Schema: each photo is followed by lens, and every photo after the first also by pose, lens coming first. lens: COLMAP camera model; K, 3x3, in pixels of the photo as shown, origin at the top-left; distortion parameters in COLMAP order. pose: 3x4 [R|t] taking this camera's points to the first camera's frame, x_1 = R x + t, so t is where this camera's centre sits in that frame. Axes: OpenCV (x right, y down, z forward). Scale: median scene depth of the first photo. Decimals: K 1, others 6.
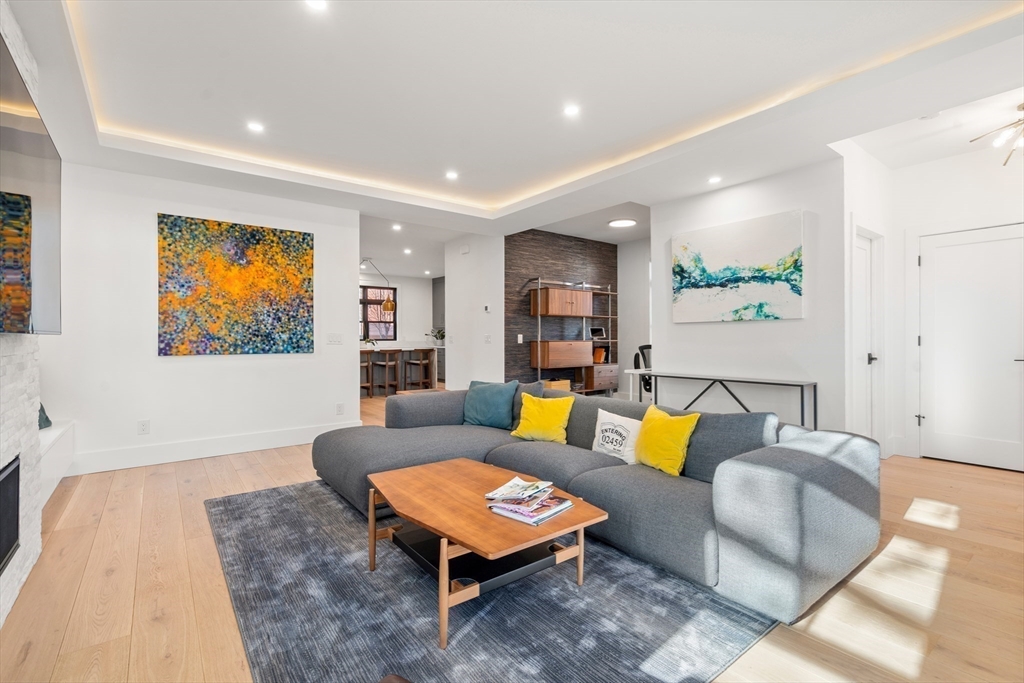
lens RADIAL K [[467.5, 0, 512.0], [0, 467.5, 341.5], [0, 0, 1]] dist [-0.002175, -0.000421]
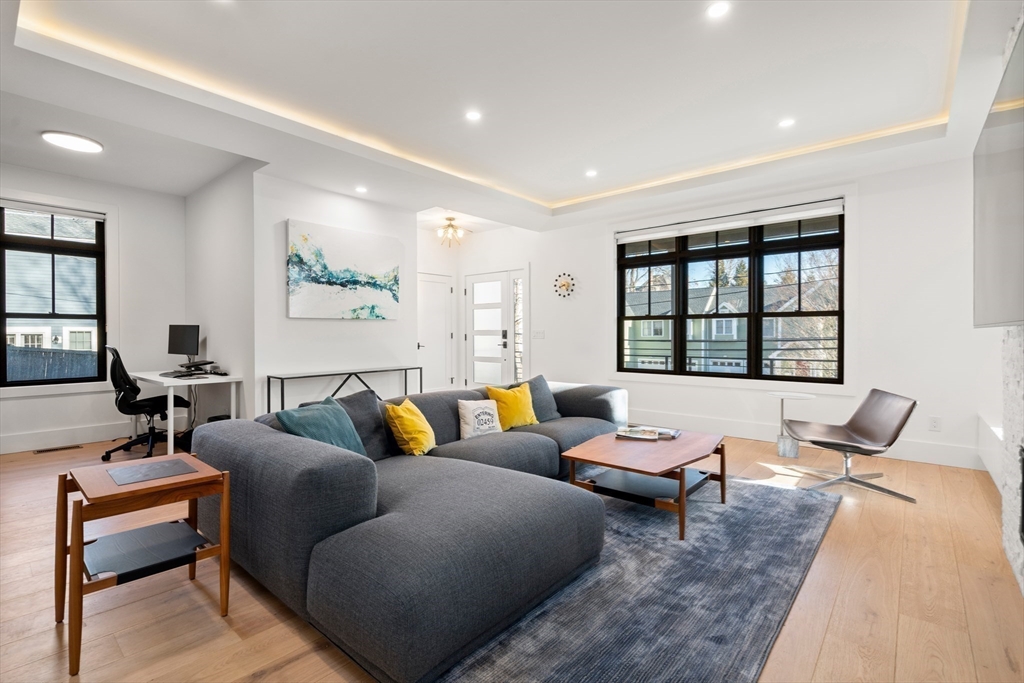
lens RADIAL K [[467.5, 0, 512.0], [0, 467.5, 341.5], [0, 0, 1]] dist [-0.002175, -0.000421]
pose [[-0.201253, -0.015444, 0.979417, -0.703566], [0.011032, 0.999777, 0.018032, -0.006239], [-0.979477, 0.014434, -0.201038, 0.870379]]
